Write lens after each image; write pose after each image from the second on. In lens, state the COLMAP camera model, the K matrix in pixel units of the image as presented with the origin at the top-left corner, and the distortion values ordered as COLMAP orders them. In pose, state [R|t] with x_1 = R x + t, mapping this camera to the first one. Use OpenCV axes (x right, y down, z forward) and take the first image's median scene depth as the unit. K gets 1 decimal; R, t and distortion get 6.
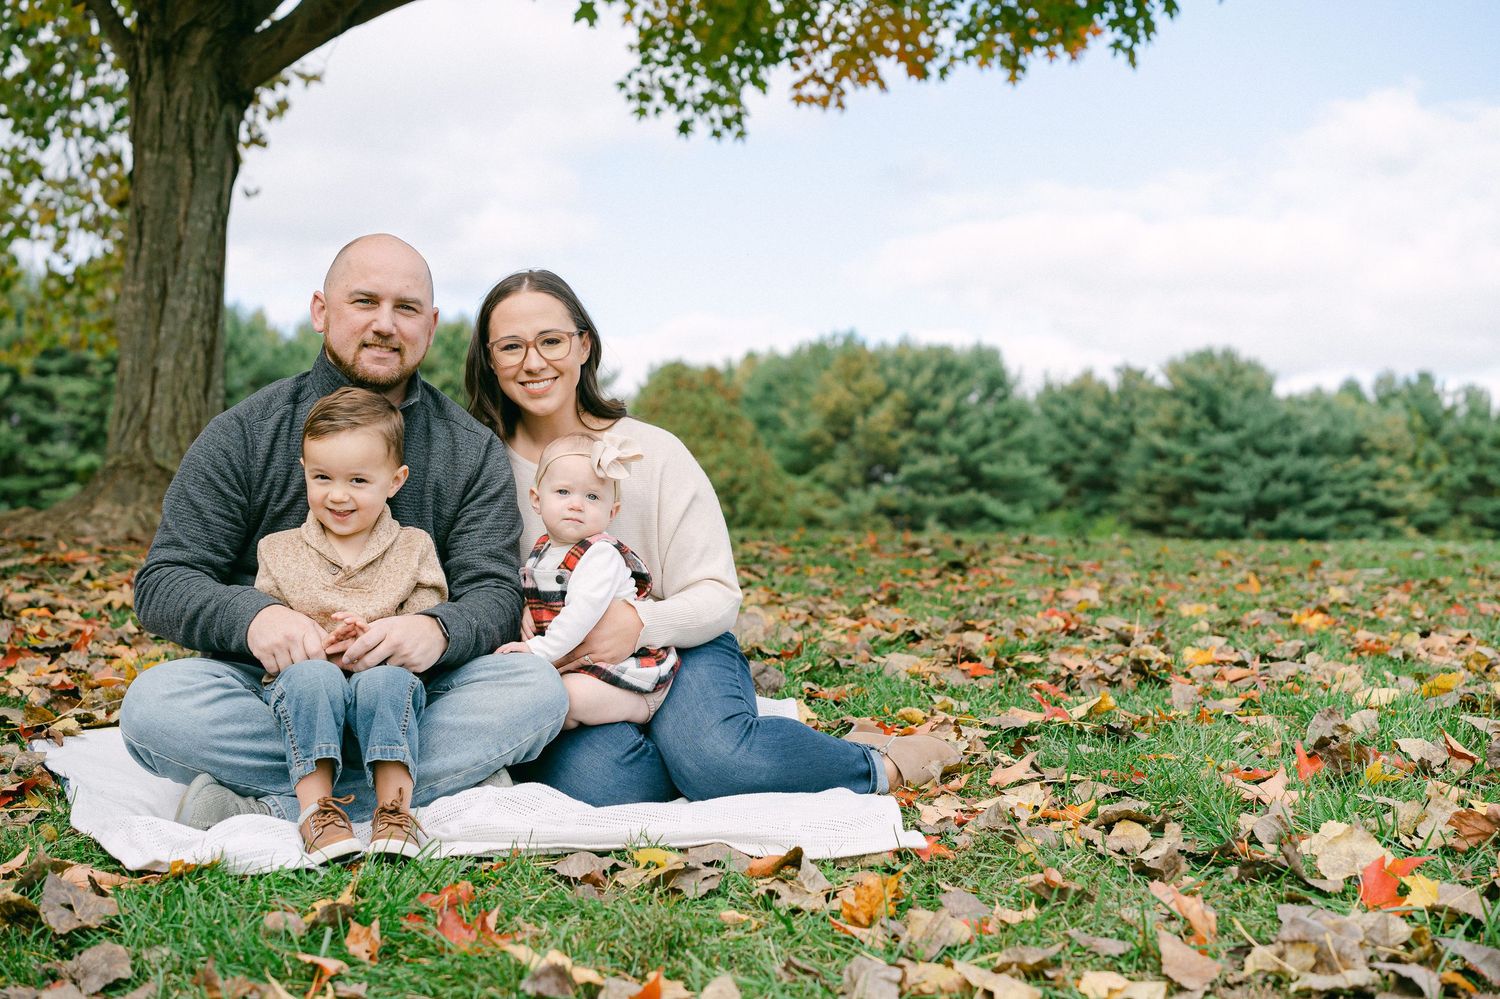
lens RADIAL K [[2441.1, 0, 749.1], [0, 2441.1, 467.2], [0, 0, 1]] dist [0.108221, 0.043877]
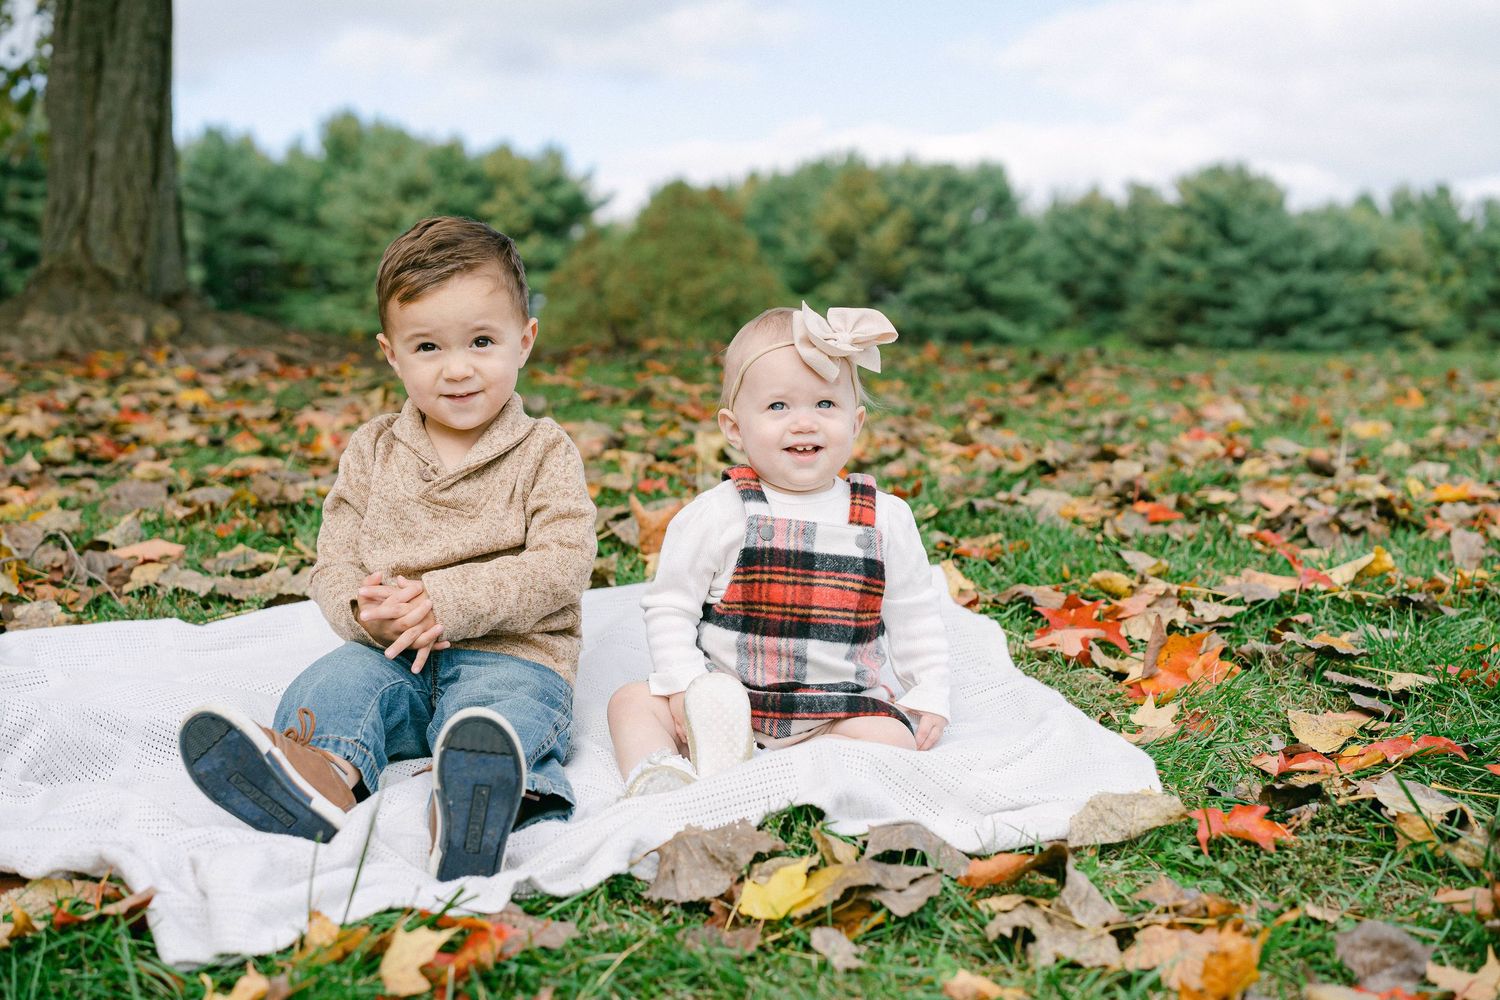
lens RADIAL K [[2231.1, 0, 750.0], [0, 2231.1, 500.0], [0, 0, 1]] dist [0.032281, -0.040466]
pose [[0.999880, -0.009011, 0.012625, -0.012738], [0.007864, 0.996080, 0.088112, 0.005936], [-0.013369, -0.088002, 0.996031, 0.105558]]
